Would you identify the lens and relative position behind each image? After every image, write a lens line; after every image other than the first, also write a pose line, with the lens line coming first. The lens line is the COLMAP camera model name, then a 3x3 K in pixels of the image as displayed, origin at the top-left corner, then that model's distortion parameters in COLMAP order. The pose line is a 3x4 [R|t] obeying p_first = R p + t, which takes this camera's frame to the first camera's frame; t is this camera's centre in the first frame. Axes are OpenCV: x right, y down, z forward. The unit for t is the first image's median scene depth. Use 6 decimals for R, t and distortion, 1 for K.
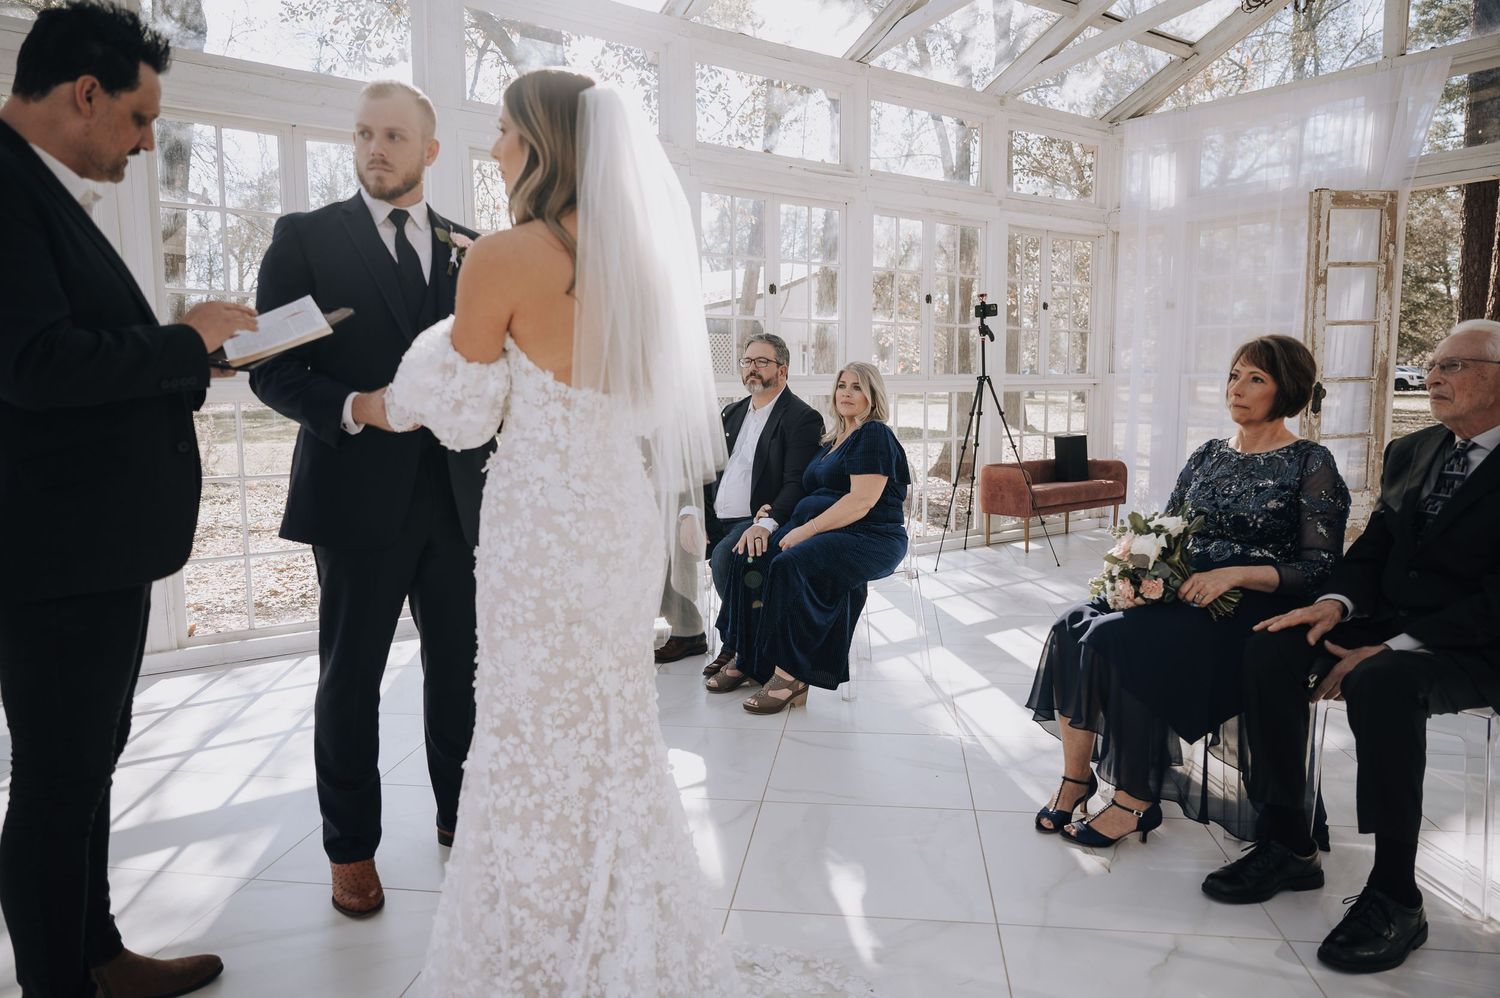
lens RADIAL K [[970.1, 0, 746.3], [0, 970.1, 489.9], [0, 0, 1]] dist [0.005112, 0.003817]
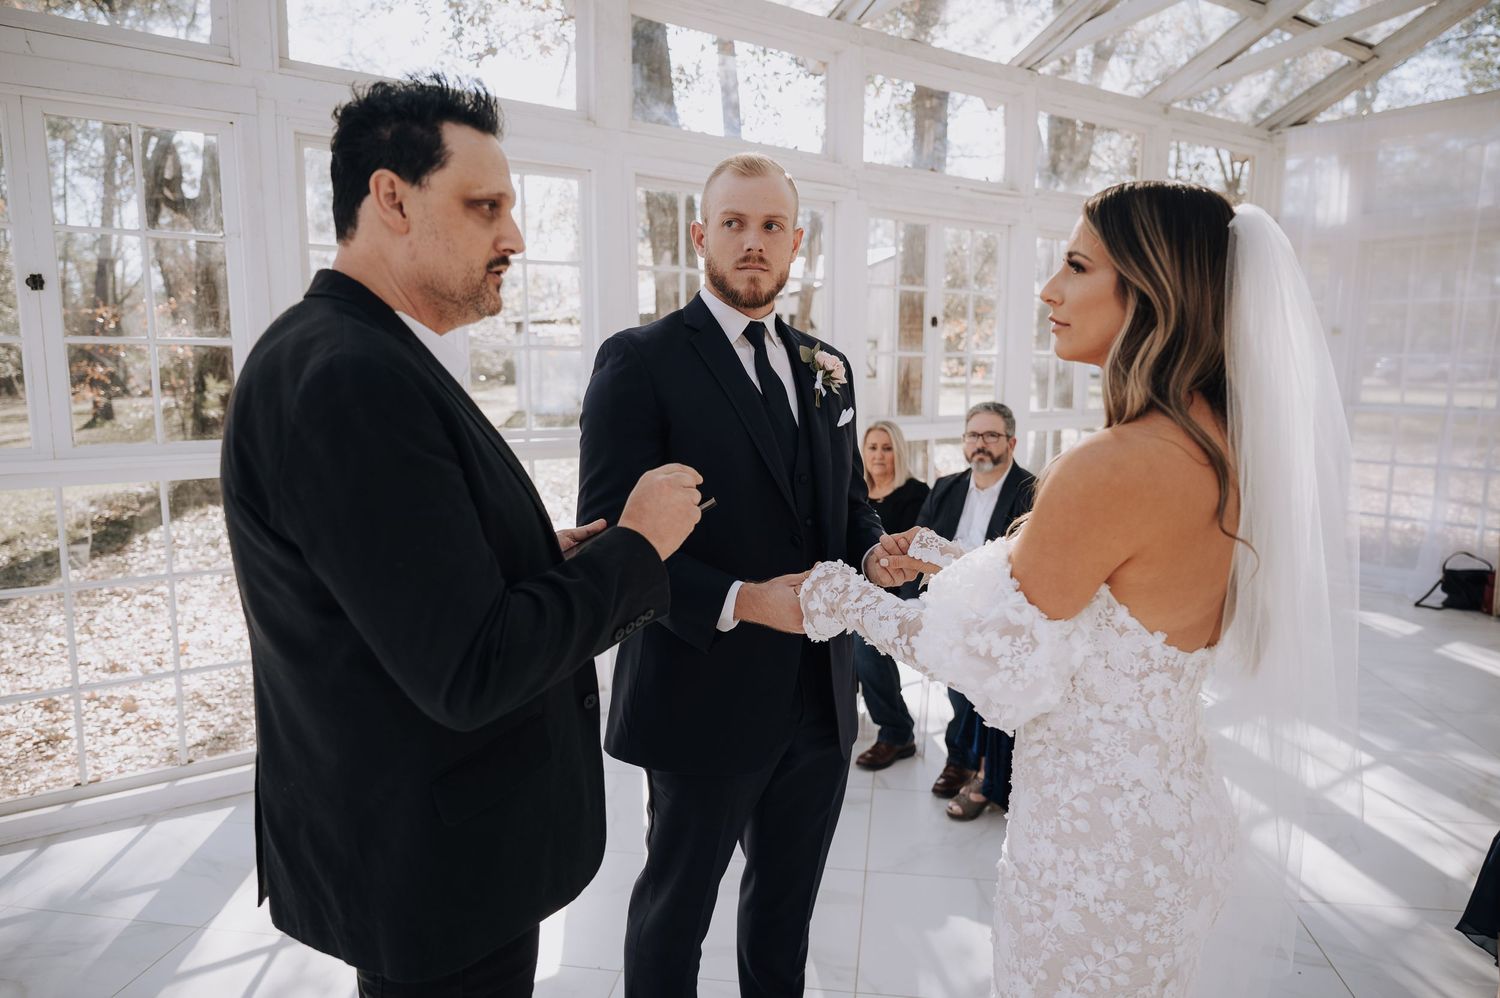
lens RADIAL K [[970.1, 0, 745.6], [0, 970.1, 484.9], [0, 0, 1]] dist [0.005112, 0.003817]
pose [[0.999978, 0.006474, -0.001561, -0.489980], [-0.006444, 0.999812, 0.018306, -0.234261], [0.001680, -0.018295, 0.999831, 0.302816]]
